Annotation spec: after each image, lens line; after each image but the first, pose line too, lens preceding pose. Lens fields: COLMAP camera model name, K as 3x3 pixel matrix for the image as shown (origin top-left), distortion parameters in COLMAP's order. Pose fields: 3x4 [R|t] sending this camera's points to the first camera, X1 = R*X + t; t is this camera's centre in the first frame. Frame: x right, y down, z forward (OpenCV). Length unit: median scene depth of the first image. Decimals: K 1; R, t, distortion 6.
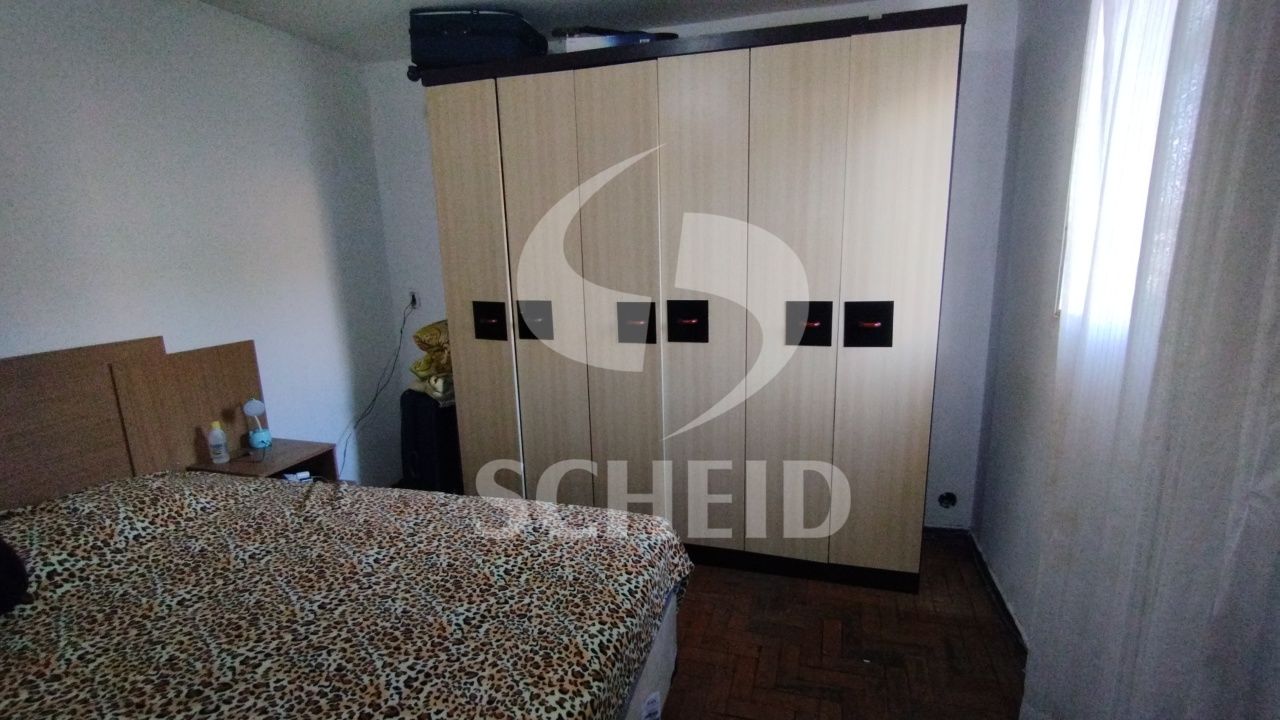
lens RADIAL K [[584.7, 0, 644.4], [0, 584.7, 362.1], [0, 0, 1]] dist [-0.000019, 0.000548]
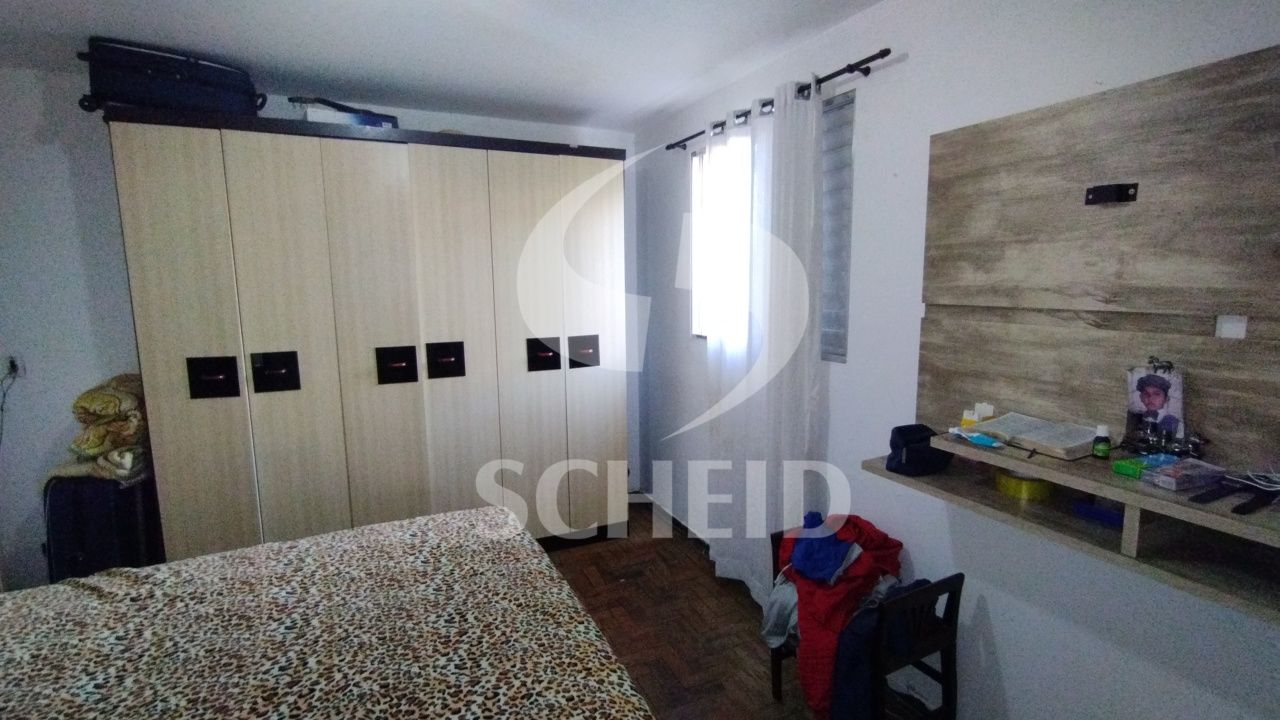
lens RADIAL K [[584.7, 0, 648.5], [0, 584.7, 358.3], [0, 0, 1]] dist [-0.000019, 0.000548]
pose [[0.759784, -0.071653, 0.646215, -0.433001], [0.125764, 0.991334, -0.037947, 0.027026], [-0.637896, 0.110102, 0.762211, -0.190209]]
